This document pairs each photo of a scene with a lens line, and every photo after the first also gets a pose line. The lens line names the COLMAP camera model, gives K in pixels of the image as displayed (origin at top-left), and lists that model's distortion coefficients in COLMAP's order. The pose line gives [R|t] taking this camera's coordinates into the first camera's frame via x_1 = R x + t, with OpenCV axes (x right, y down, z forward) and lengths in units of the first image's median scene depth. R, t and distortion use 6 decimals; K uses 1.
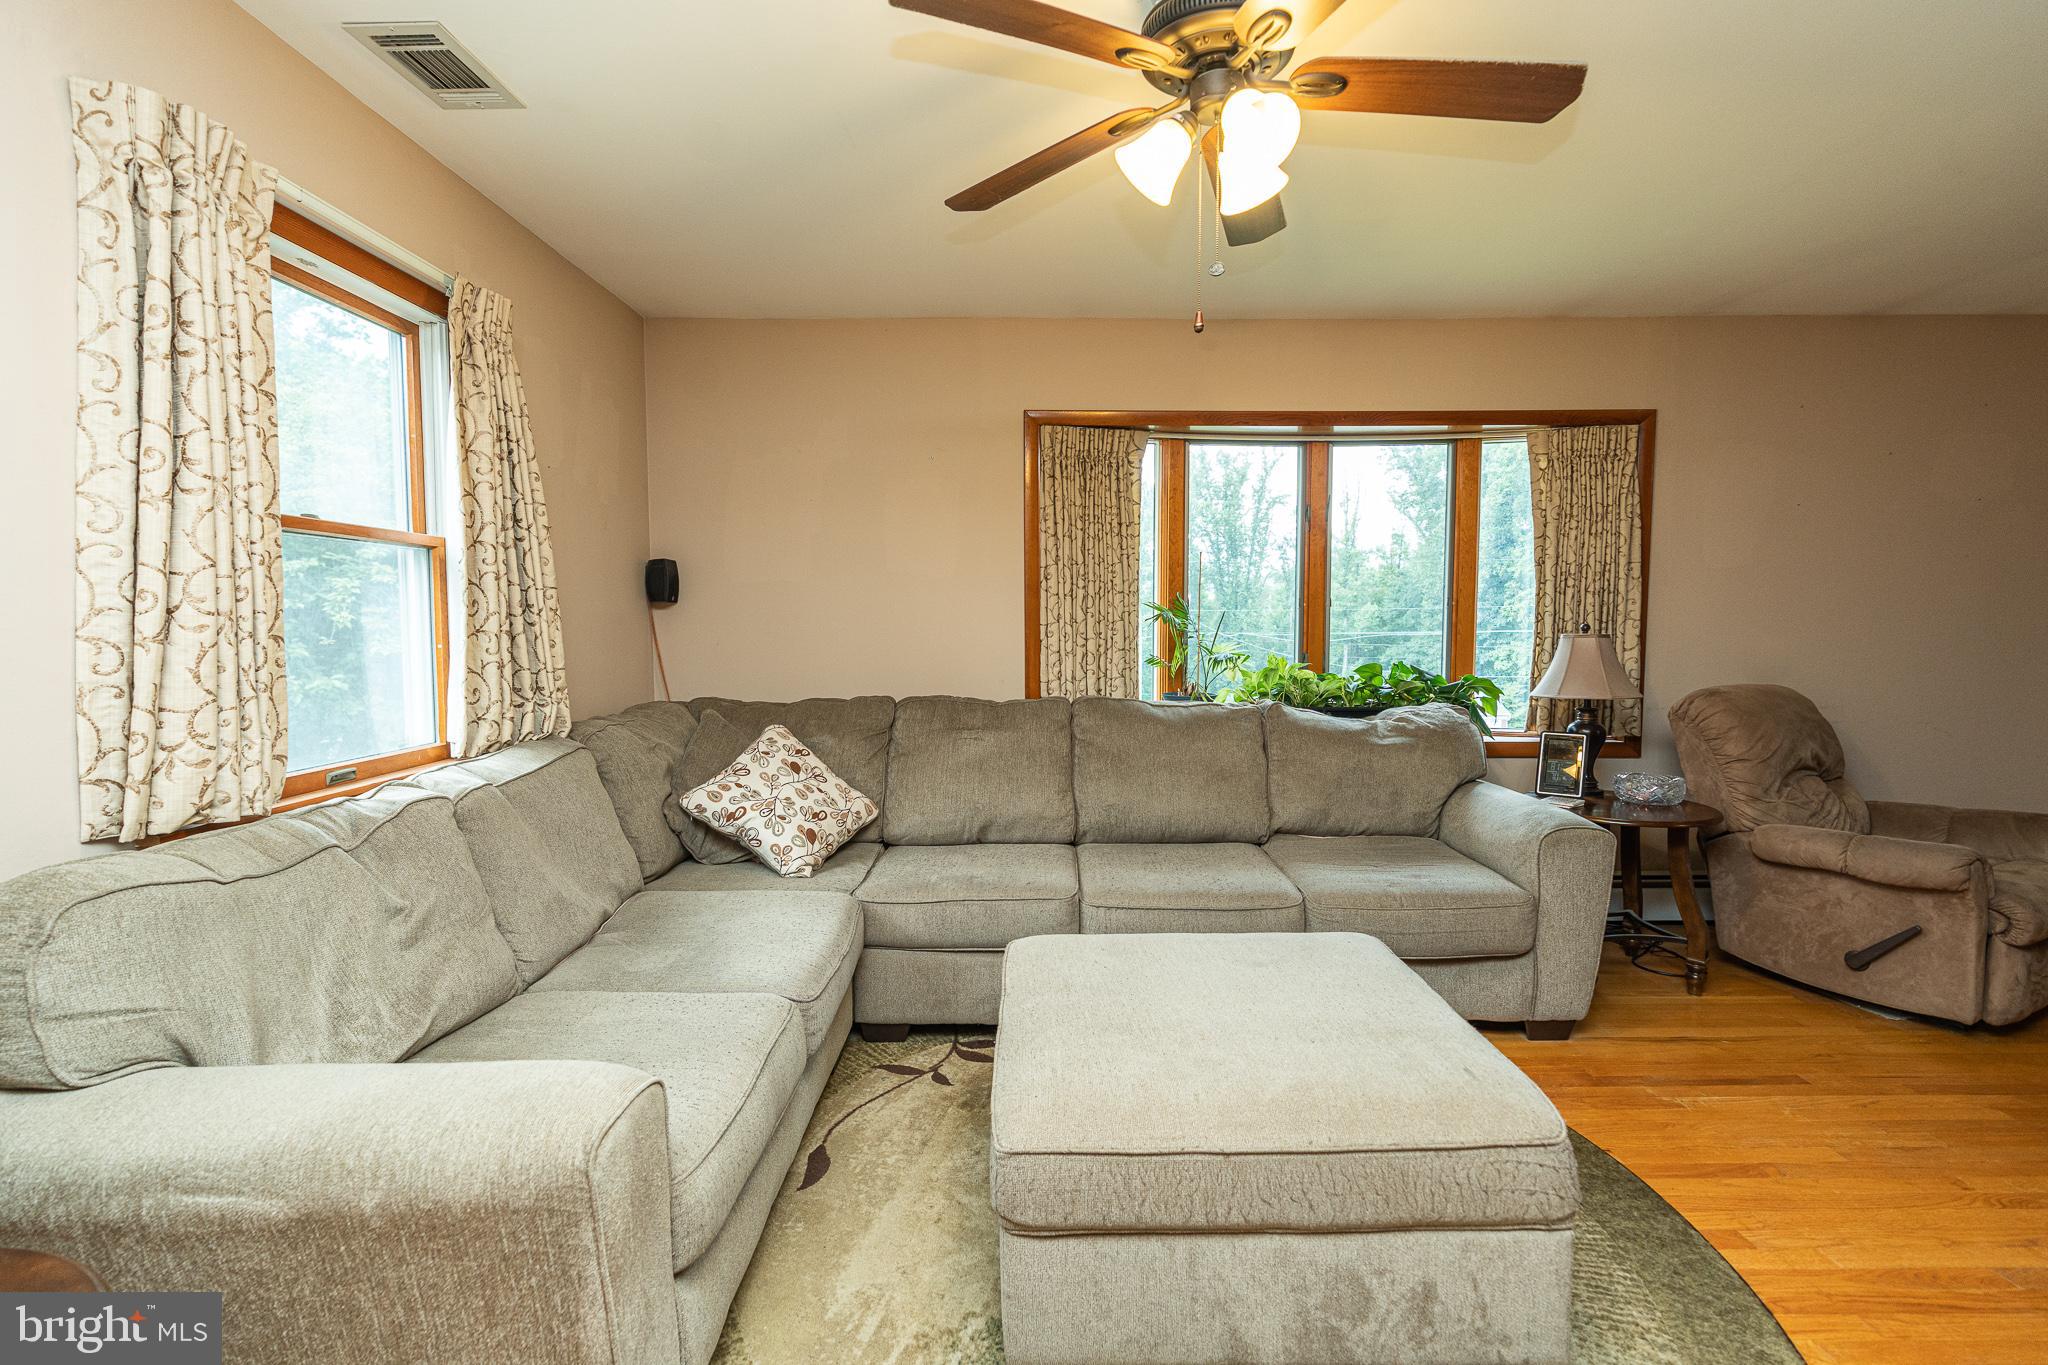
lens RADIAL K [[916.9, 0, 1028.5], [0, 916.9, 677.4], [0, 0, 1]] dist [-0.008372, 0.003293]
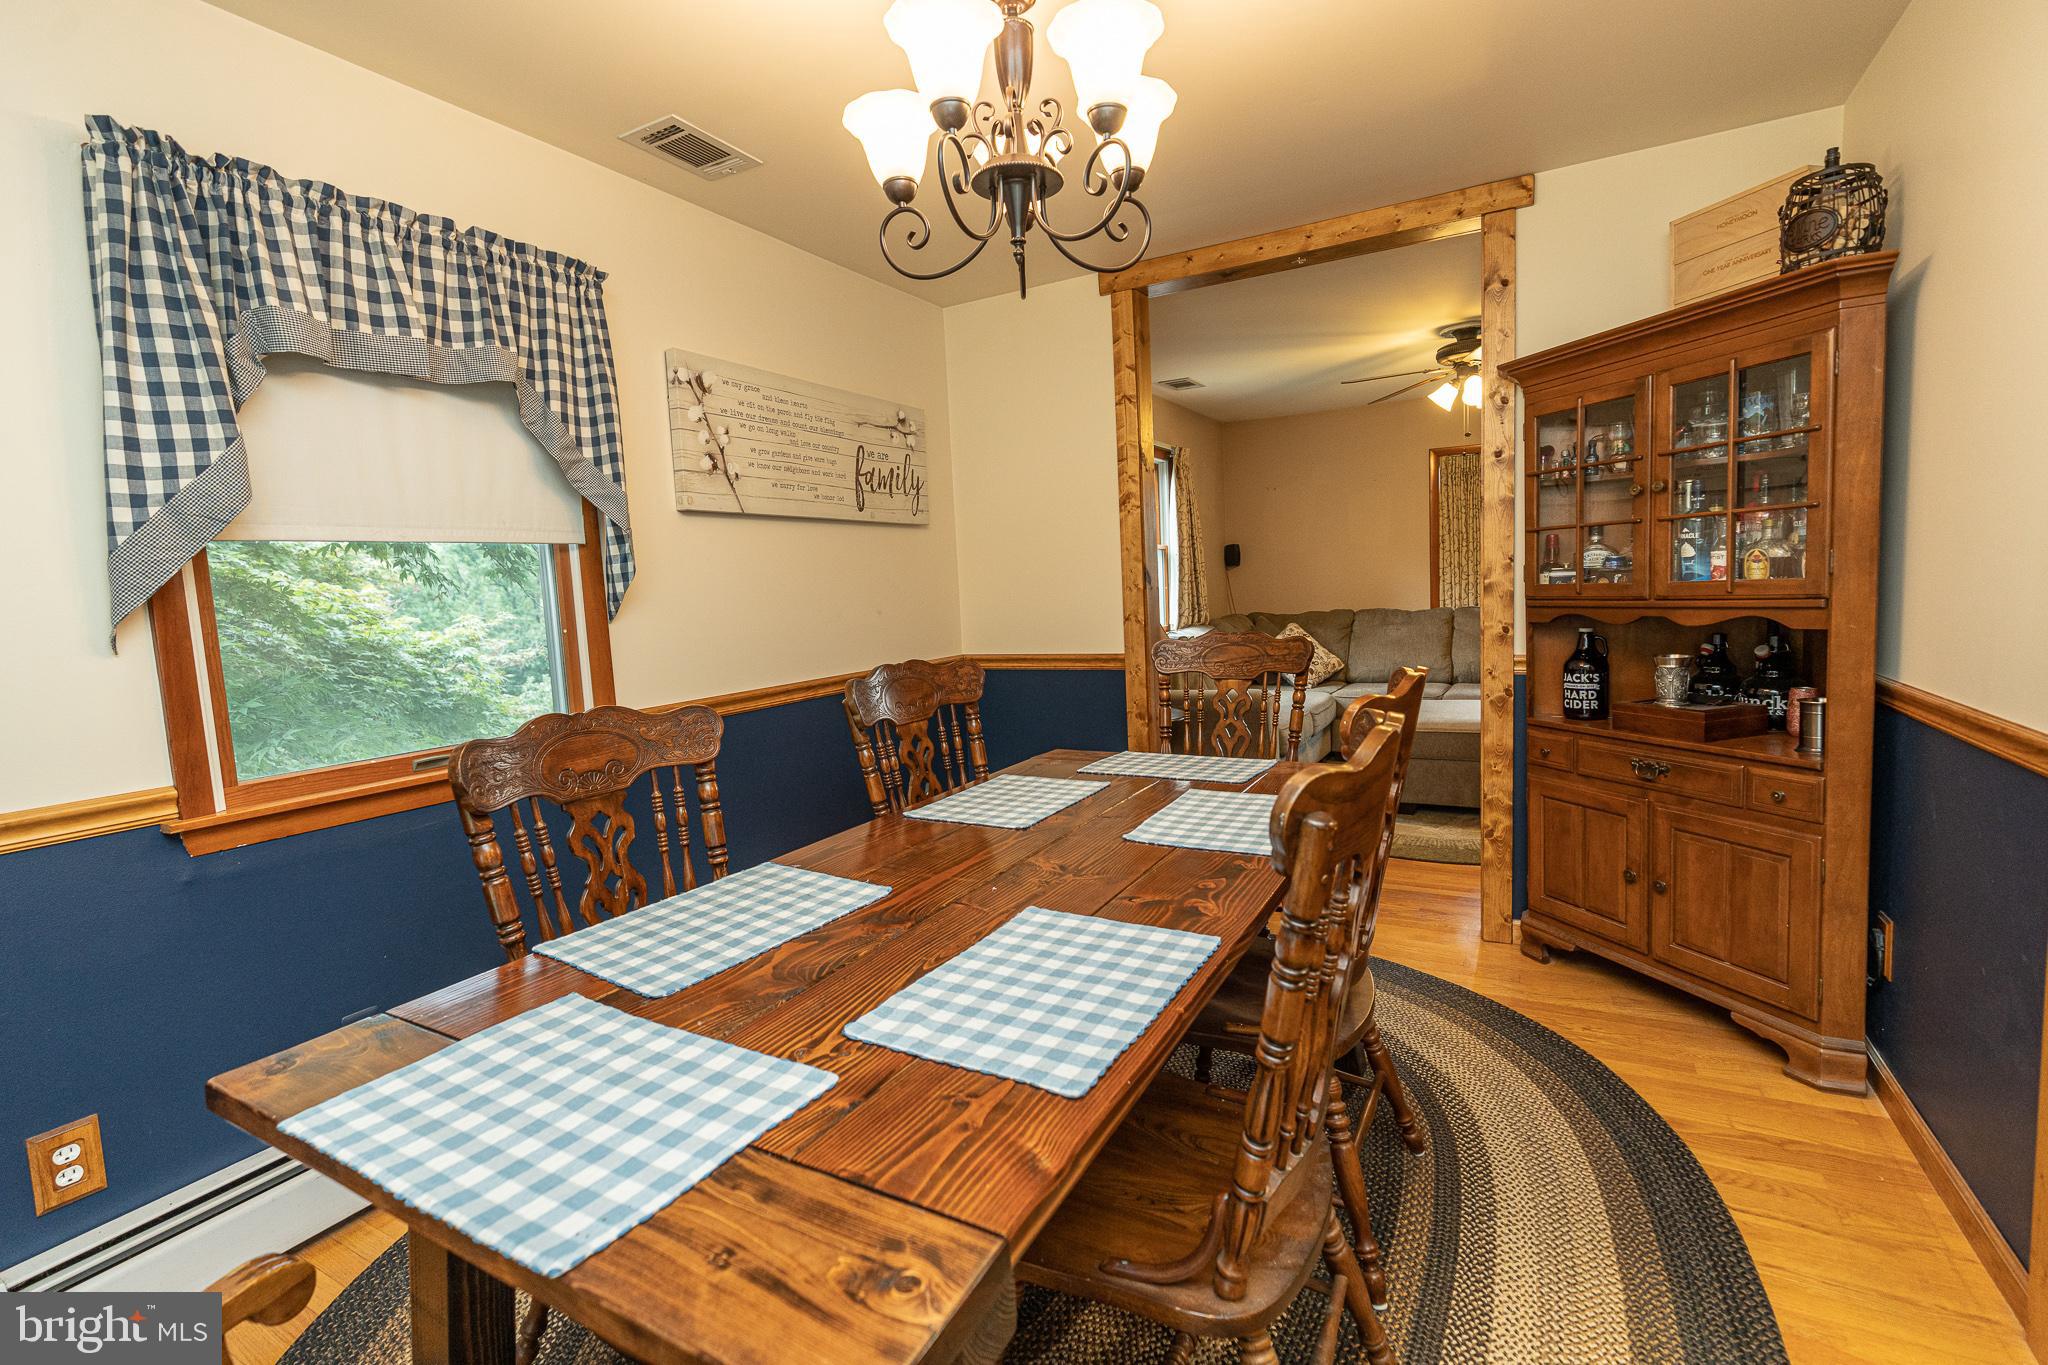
lens RADIAL K [[903.2, 0, 1041.2], [0, 903.2, 678.8], [0, 0, 1]] dist [-0.006790, 0.000991]
pose [[0.874500, 0.010680, -0.484908, 0.214289], [0.014641, 0.998721, 0.048401, 0.069967], [0.484804, -0.049426, 0.873225, -1.047148]]
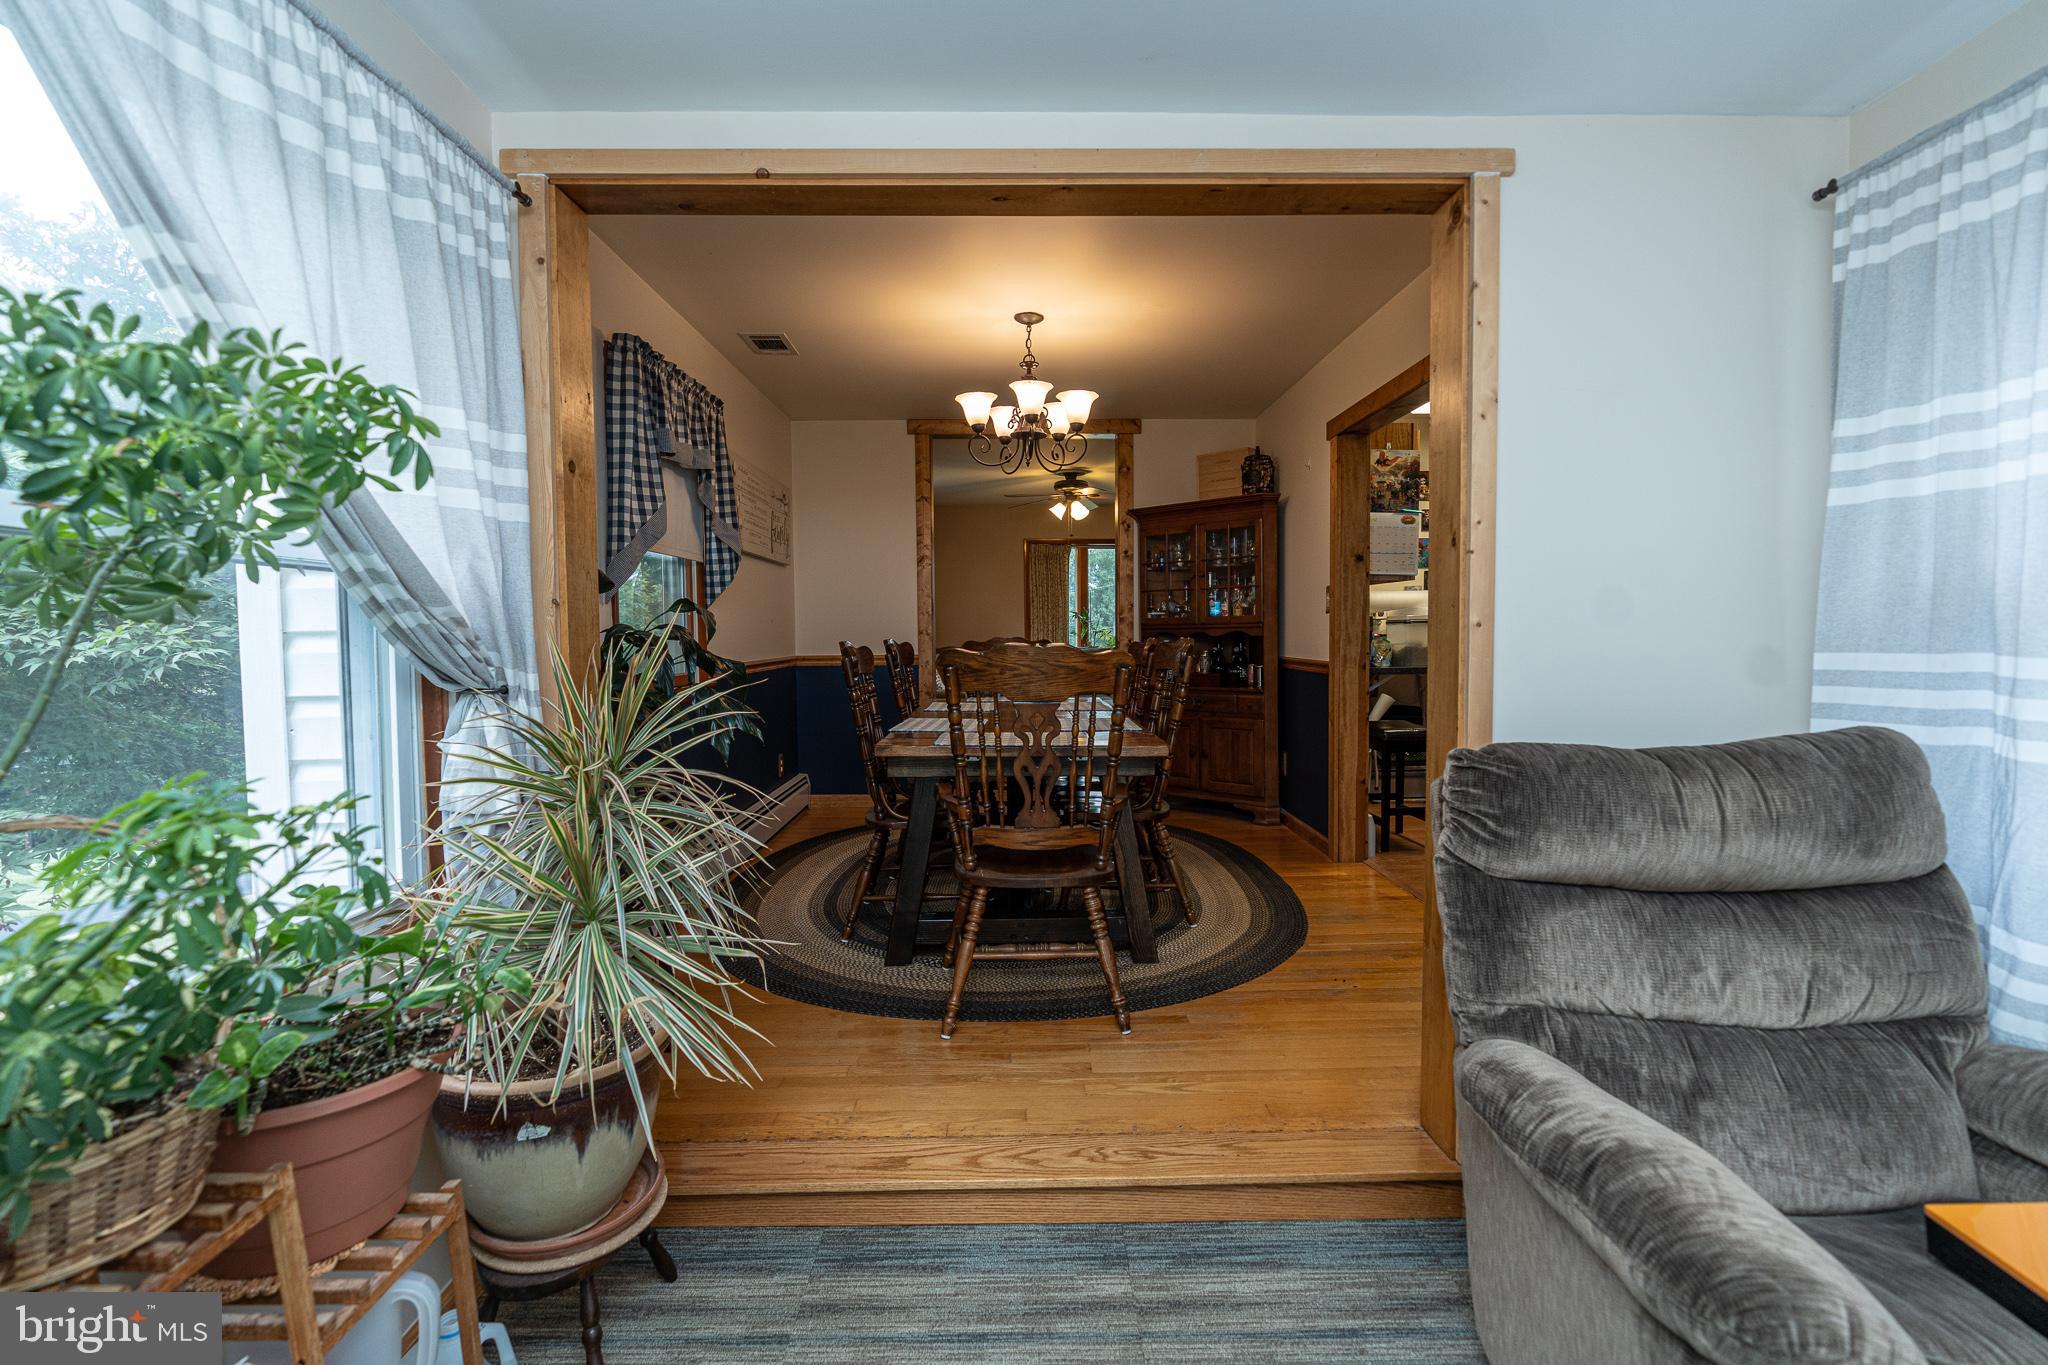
lens RADIAL K [[888.6, 0, 1024.0], [0, 888.6, 682.5], [0, 0, 1]] dist [-0.001566, 0.000178]
pose [[0.999903, -0.007136, 0.011958, -0.043553], [0.007216, 0.999952, -0.006672, 0.161674], [-0.011910, 0.006757, 0.999906, -1.769007]]
